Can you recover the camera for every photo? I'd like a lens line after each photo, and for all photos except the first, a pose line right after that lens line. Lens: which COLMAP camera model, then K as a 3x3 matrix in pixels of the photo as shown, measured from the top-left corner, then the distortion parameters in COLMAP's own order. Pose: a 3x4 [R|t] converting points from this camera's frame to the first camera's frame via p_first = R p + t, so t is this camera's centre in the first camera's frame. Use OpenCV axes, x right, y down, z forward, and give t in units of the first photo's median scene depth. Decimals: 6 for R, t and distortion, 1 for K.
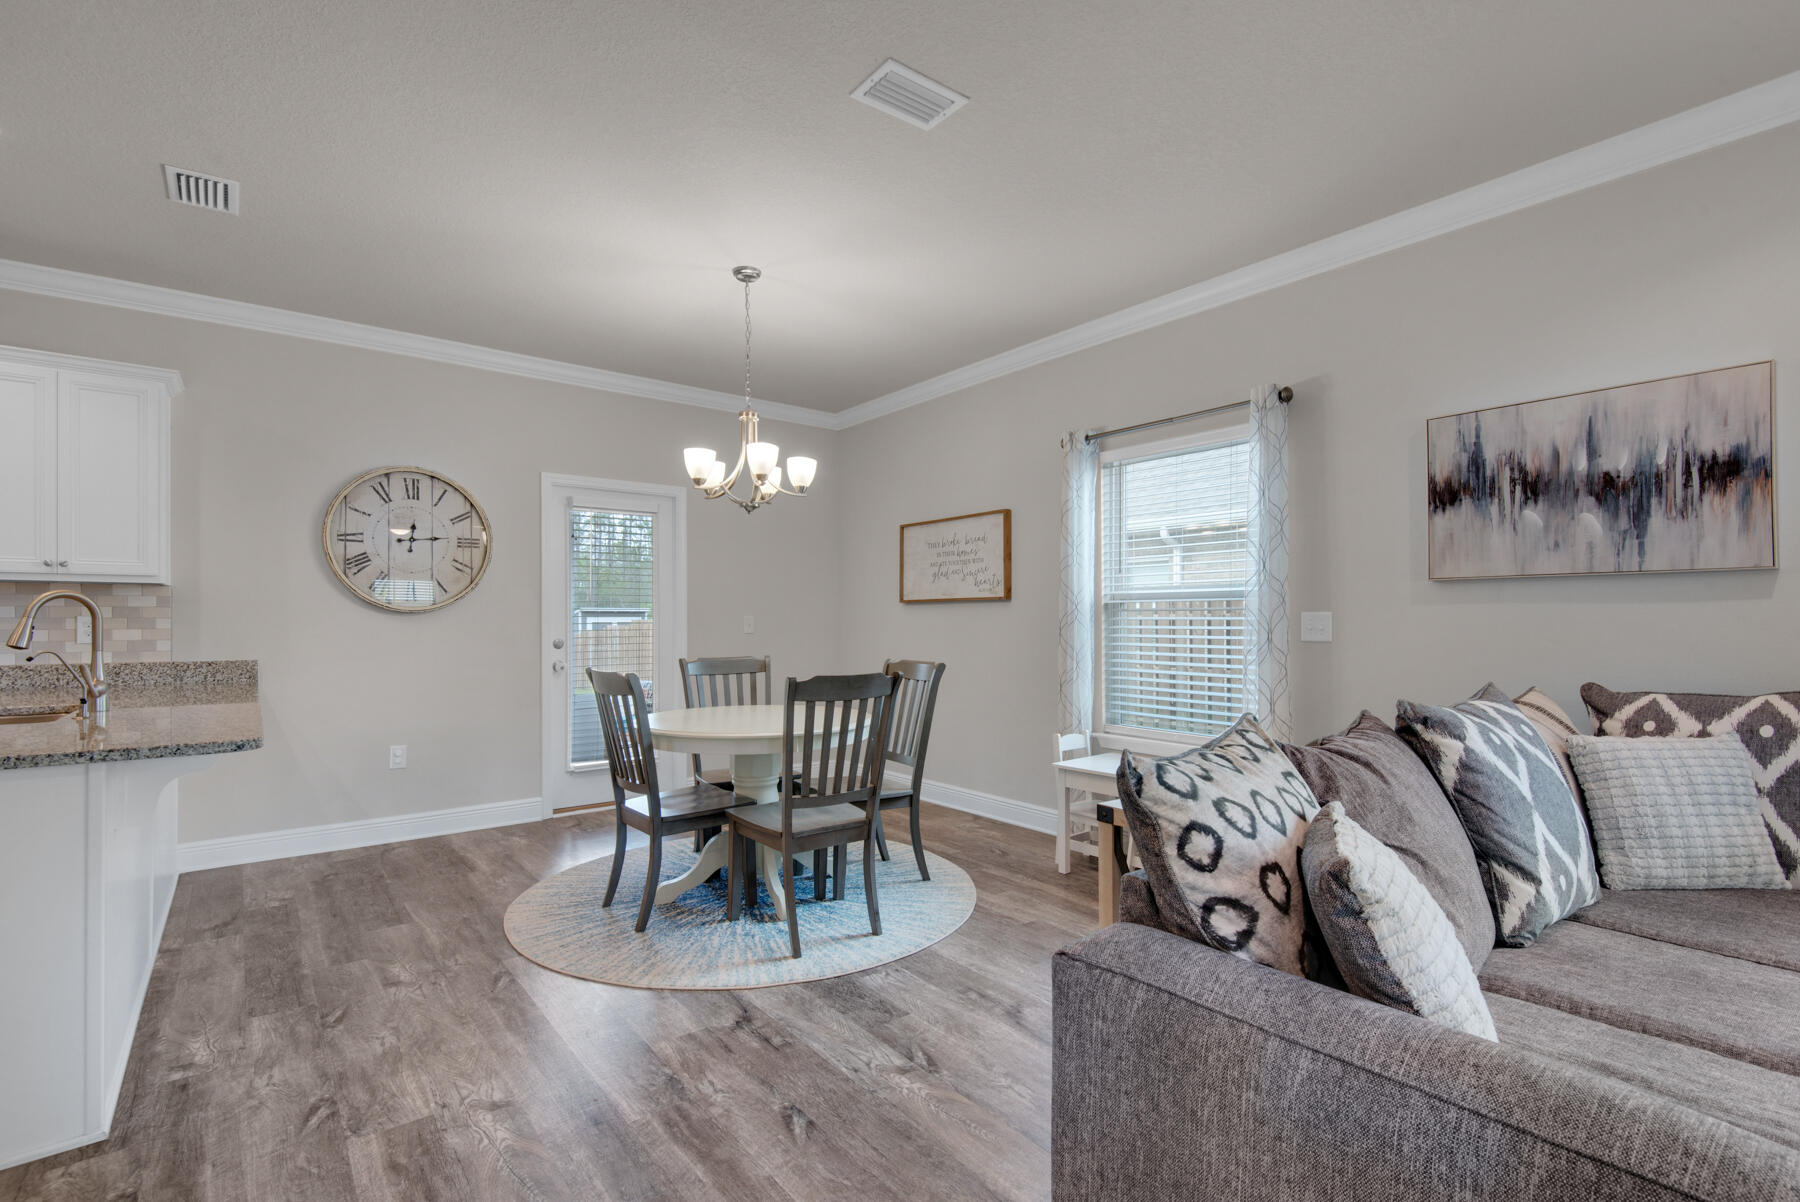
lens RADIAL K [[831.3, 0, 893.7], [0, 831.3, 617.3], [0, 0, 1]] dist [0.024454, -0.008693]
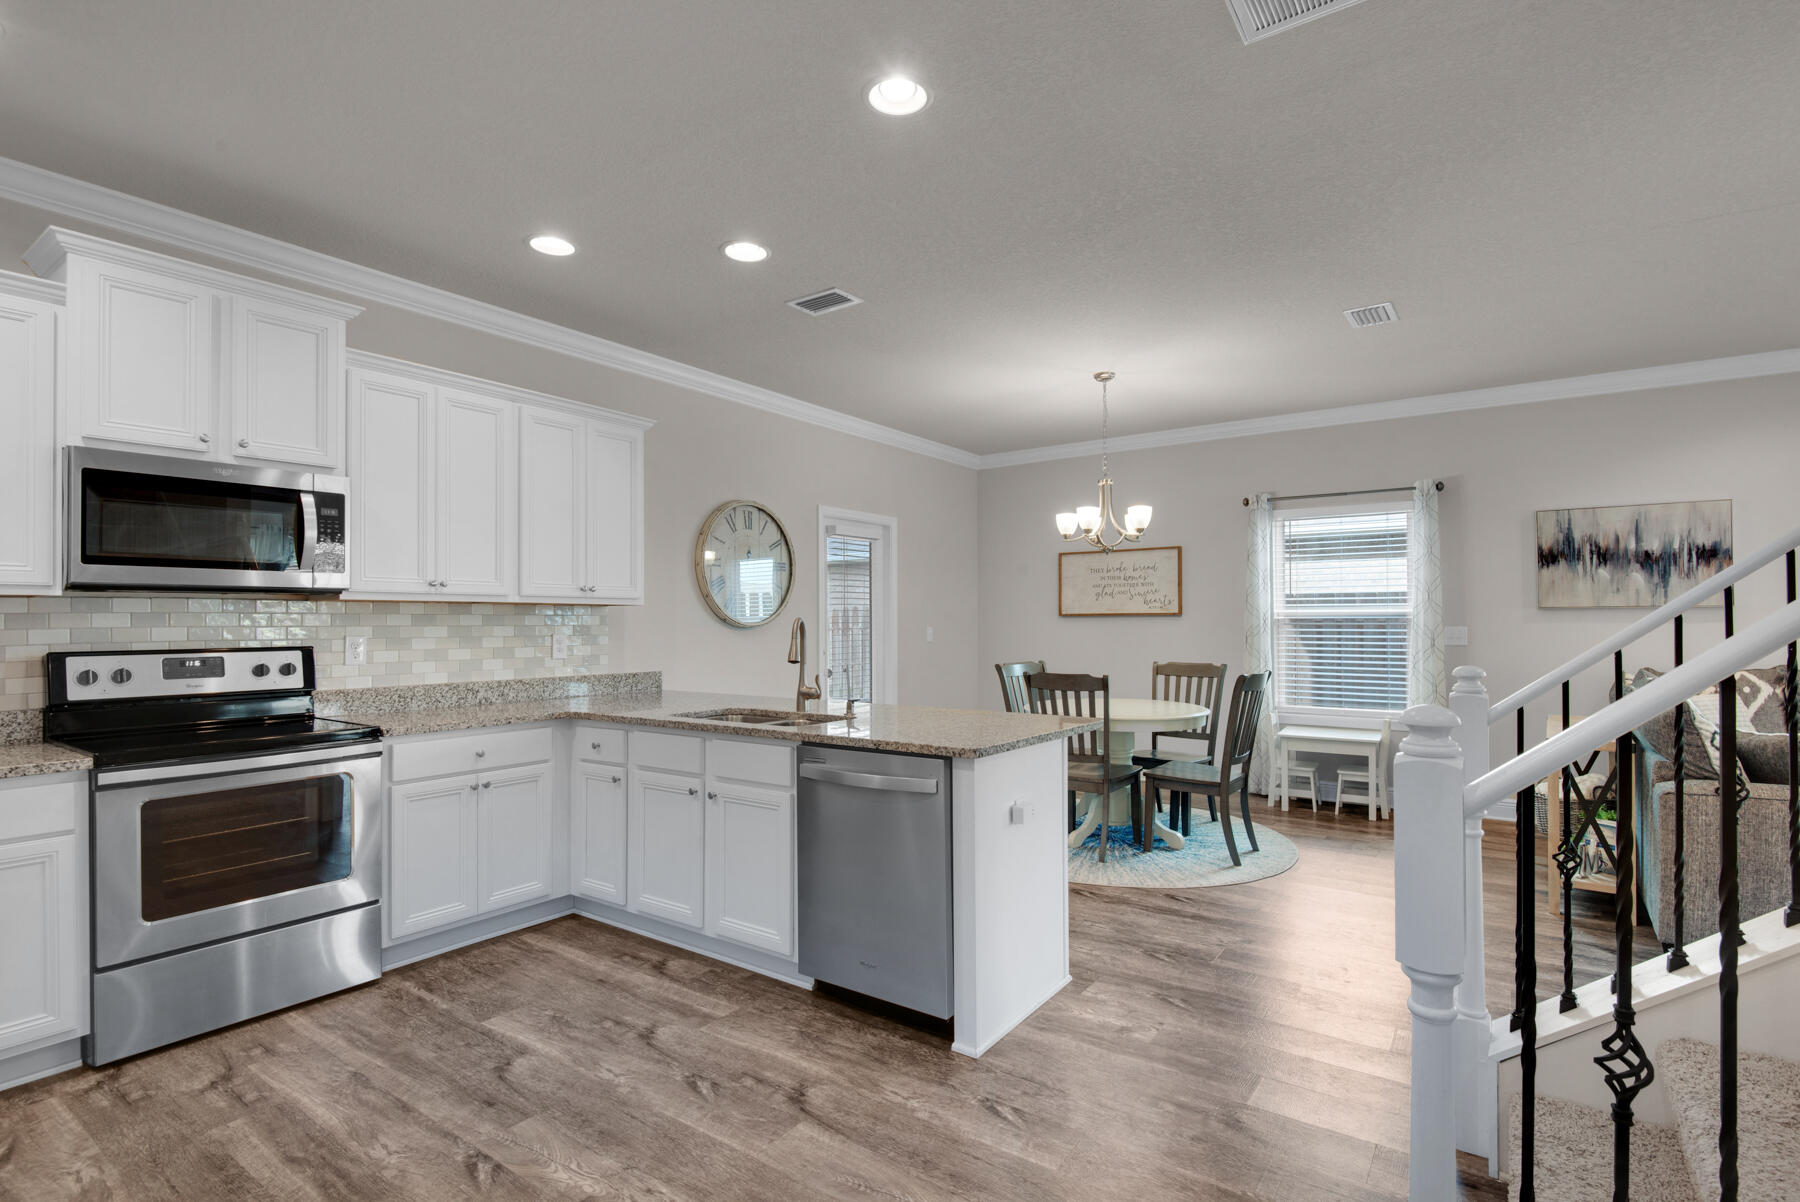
lens RADIAL K [[849.5, 0, 910.2], [0, 849.5, 613.2], [0, 0, 1]] dist [0.010075, -0.010390]
pose [[0.957535, -0.000122, 0.288317, -1.089478], [0.002290, 0.999972, -0.007183, -0.026151], [-0.288308, 0.007538, 0.957508, -0.266633]]
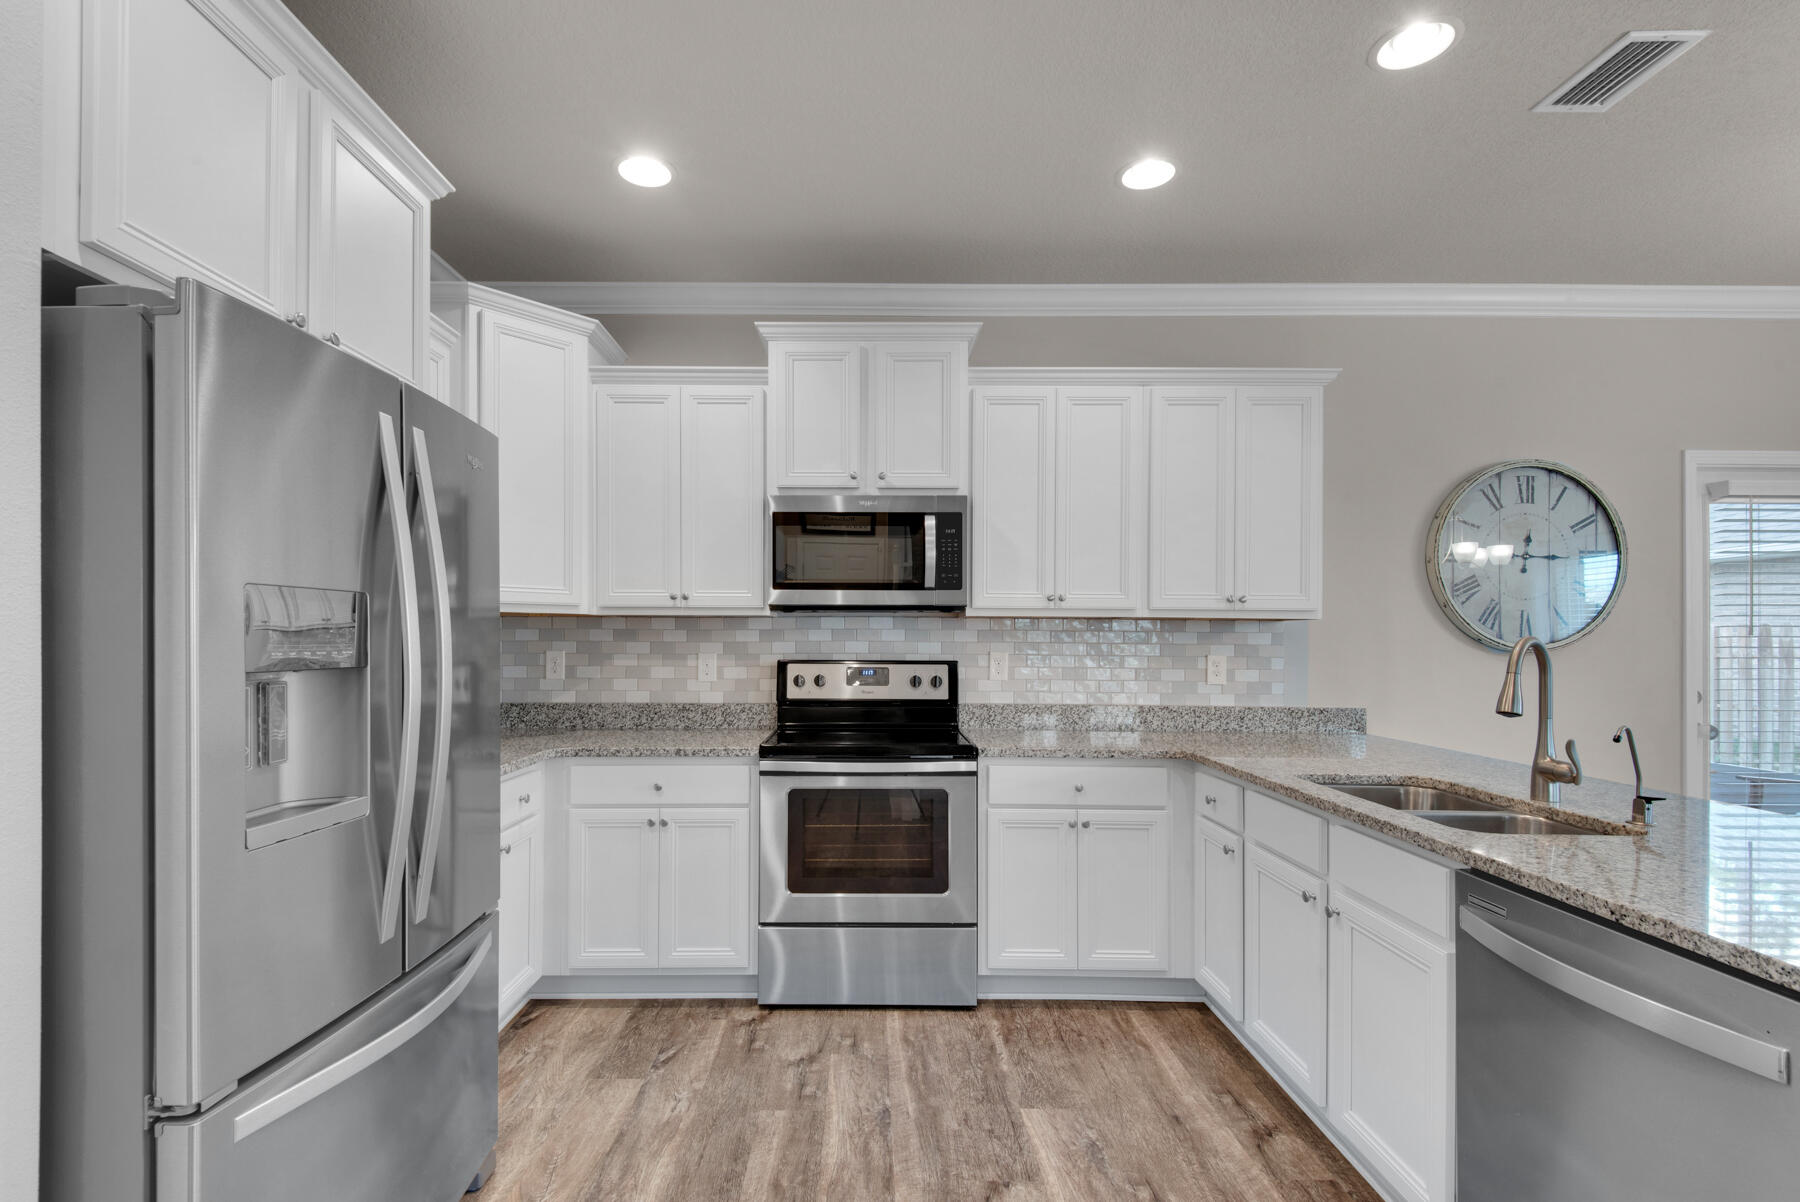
lens RADIAL K [[831.3, 0, 876.9], [0, 831.3, 629.2], [0, 0, 1]] dist [0.024454, -0.008693]
pose [[0.790811, -0.000539, -0.612060, -0.897565], [-0.005244, 0.999957, -0.007655, -0.027185], [0.612038, 0.009264, 0.790774, 0.059162]]
